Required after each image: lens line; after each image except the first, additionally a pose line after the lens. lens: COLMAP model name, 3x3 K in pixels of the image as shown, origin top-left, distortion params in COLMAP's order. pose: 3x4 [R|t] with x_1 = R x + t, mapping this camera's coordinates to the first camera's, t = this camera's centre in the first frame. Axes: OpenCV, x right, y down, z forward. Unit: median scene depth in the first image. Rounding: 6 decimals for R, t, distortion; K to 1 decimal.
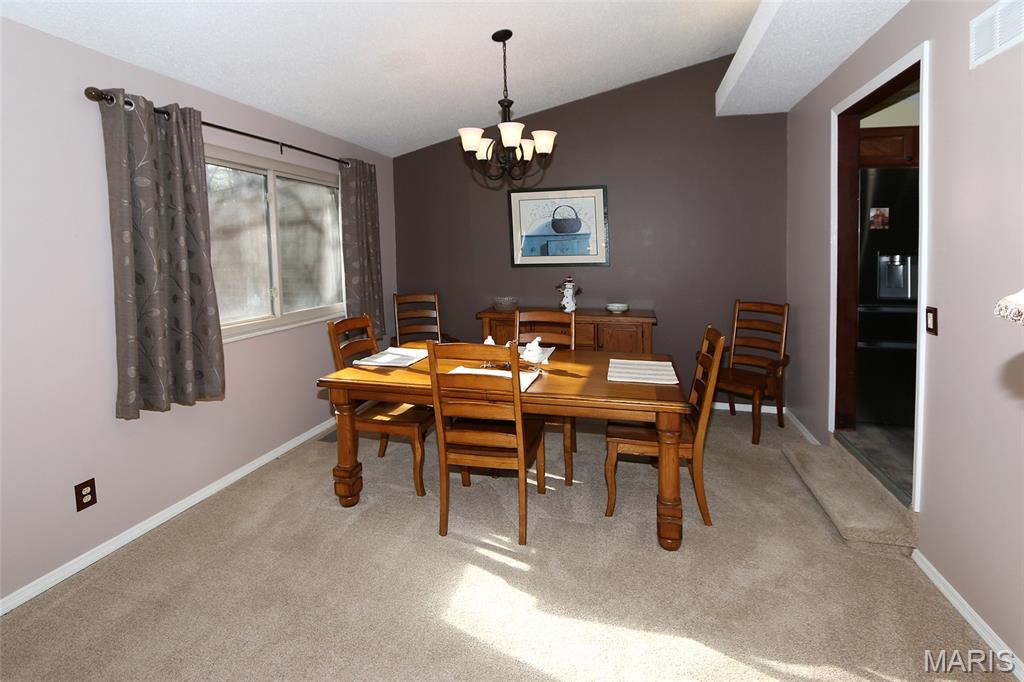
lens RADIAL K [[478.2, 0, 507.0], [0, 478.2, 270.1], [0, 0, 1]] dist [-0.006301, -0.000302]
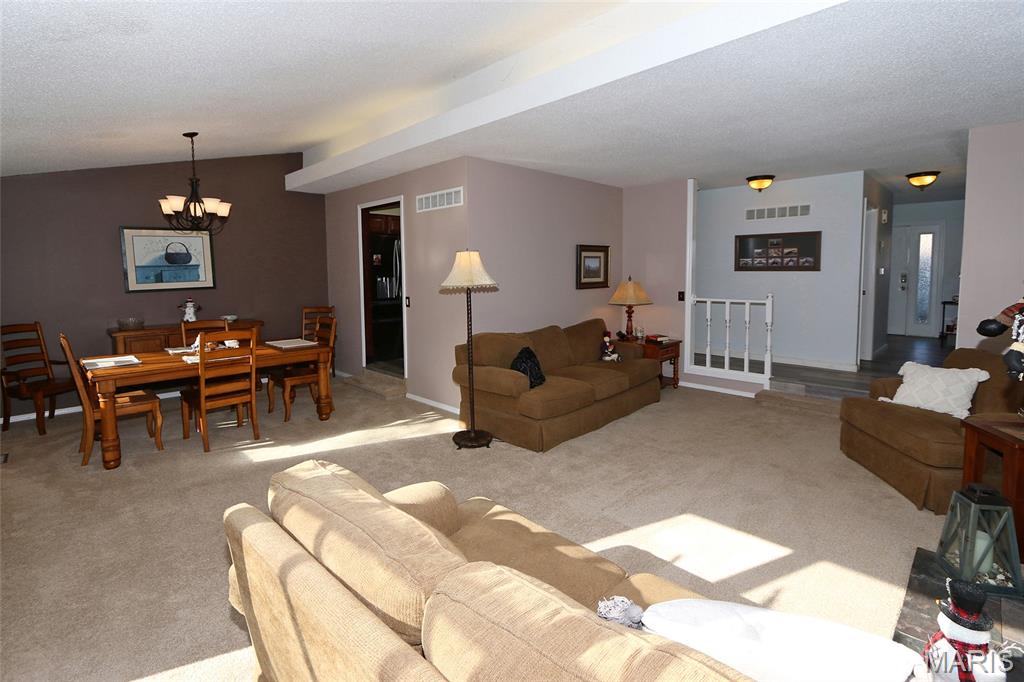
lens RADIAL K [[478.2, 0, 507.0], [0, 478.2, 270.1], [0, 0, 1]] dist [-0.006301, -0.000302]
pose [[0.499573, -0.003734, 0.866263, -0.731273], [0.048719, 0.998529, -0.023792, 0.014182], [-0.864900, 0.054090, 0.499021, -0.520952]]
